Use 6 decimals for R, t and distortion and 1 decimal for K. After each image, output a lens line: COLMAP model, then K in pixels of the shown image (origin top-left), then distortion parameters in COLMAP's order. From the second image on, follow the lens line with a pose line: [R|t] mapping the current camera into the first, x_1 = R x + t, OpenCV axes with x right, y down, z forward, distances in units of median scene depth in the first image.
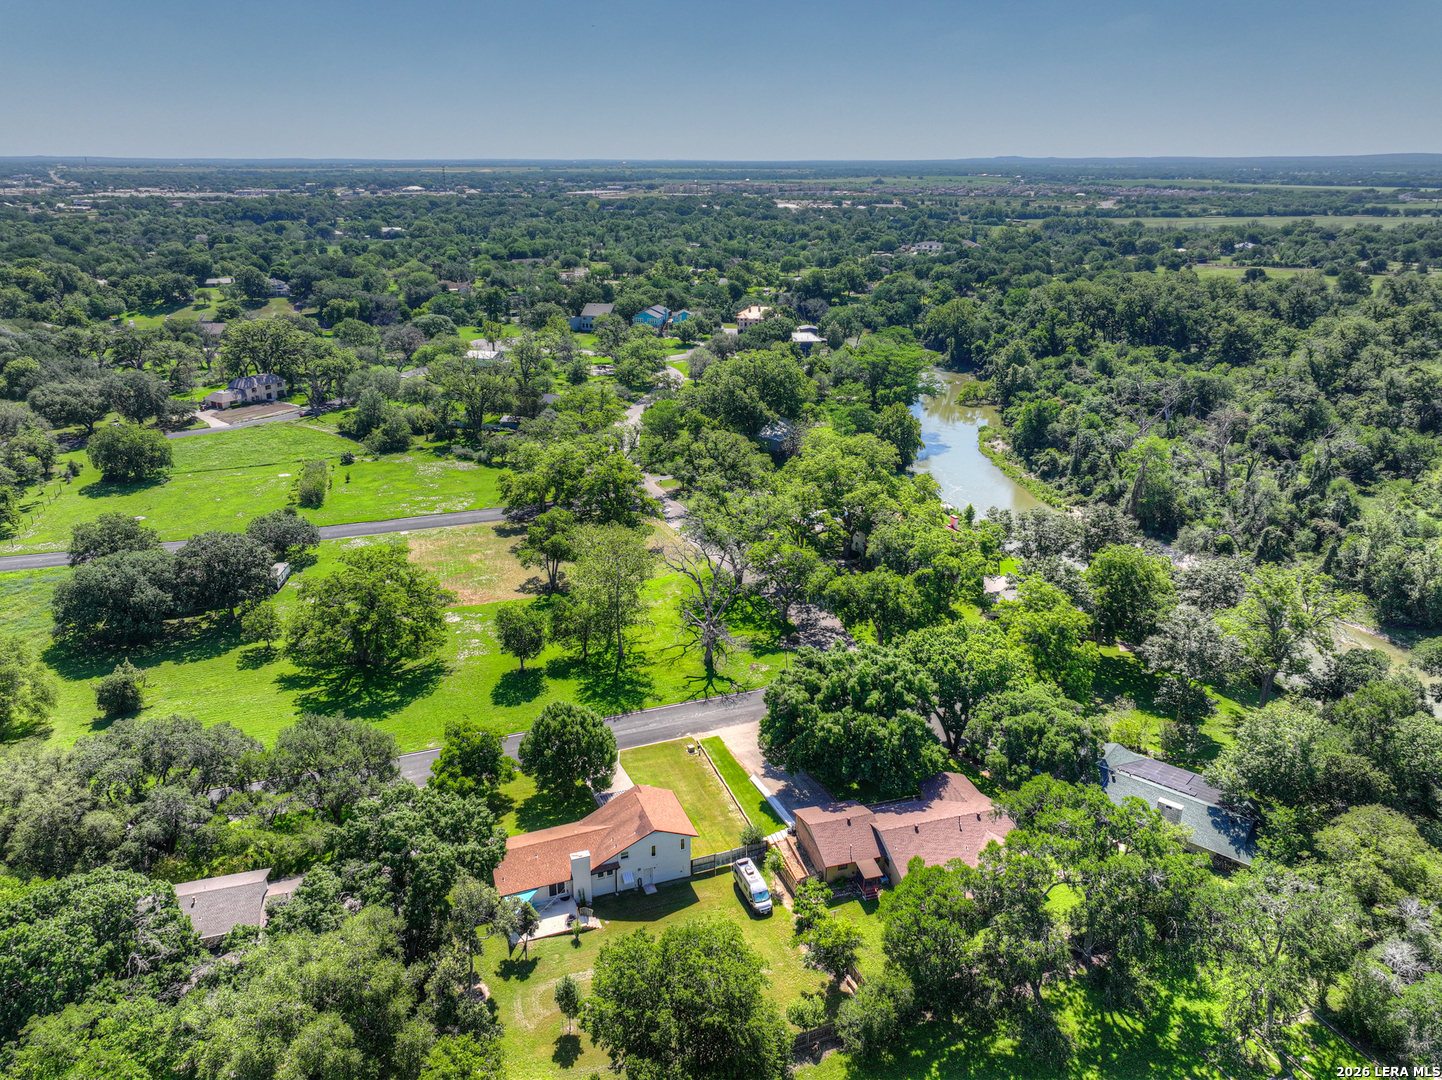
lens RADIAL K [[1013.6, 0, 719.4], [0, 1013.6, 535.6], [0, 0, 1]] dist [-0.002102, 0.015470]
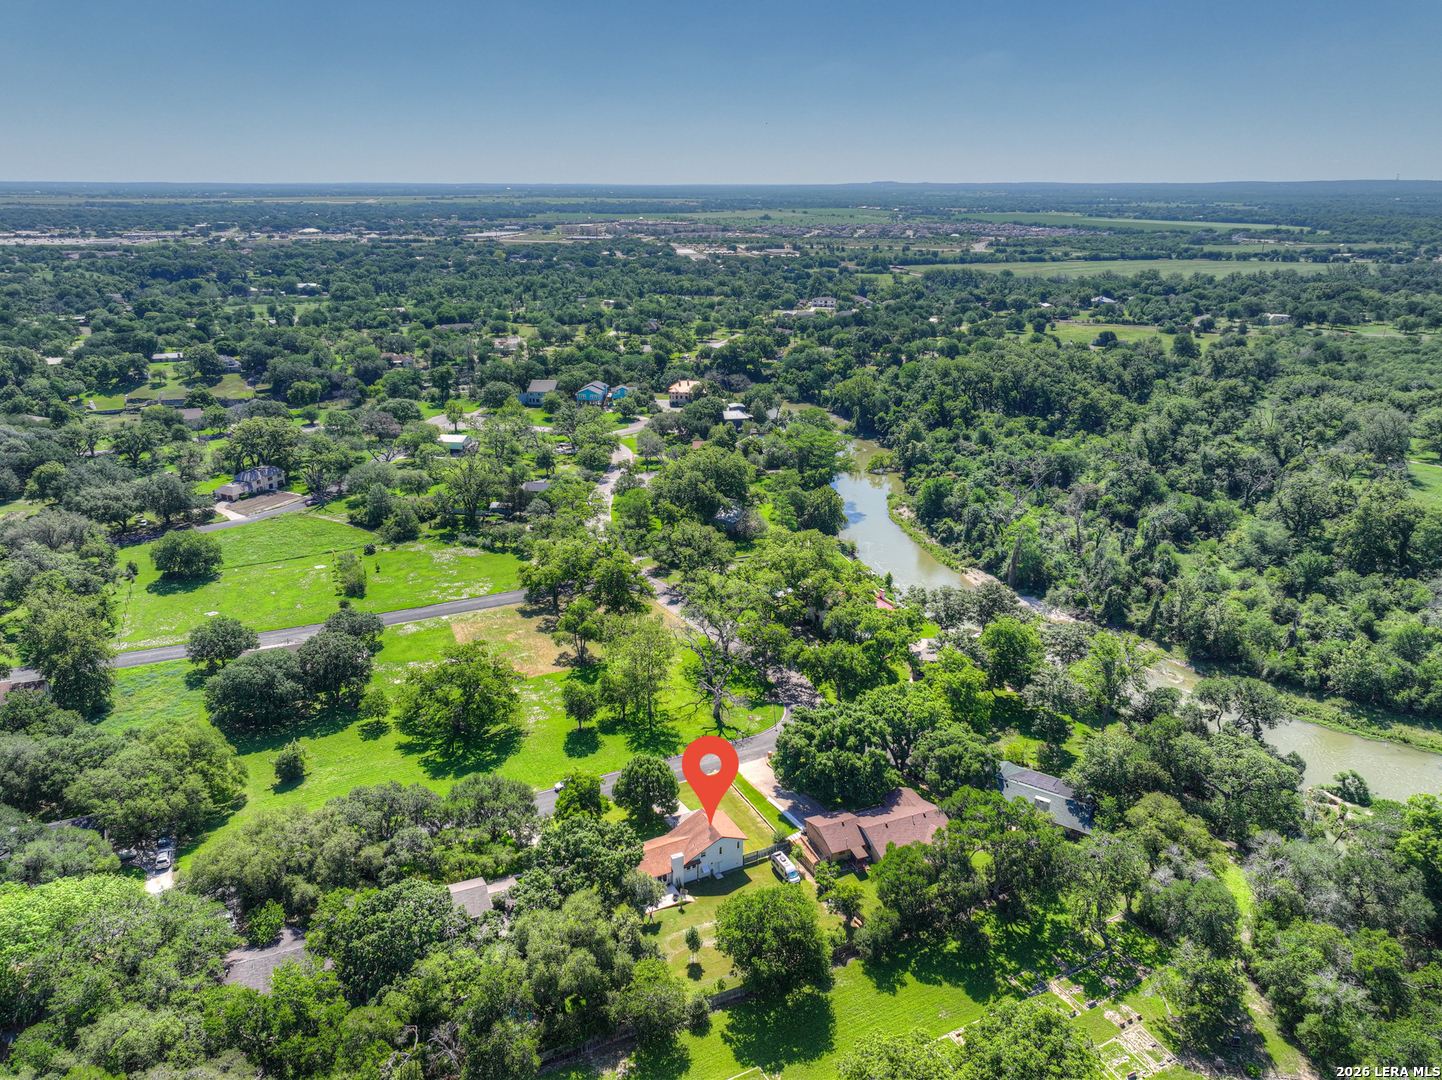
lens RADIAL K [[1013.6, 0, 719.4], [0, 1013.6, 535.6], [0, 0, 1]] dist [-0.002102, 0.015470]
pose [[0.994085, -0.034401, 0.103008, -0.137667], [0.036449, 0.999172, -0.018058, -0.091587], [-0.102302, 0.021706, 0.994517, -0.356335]]
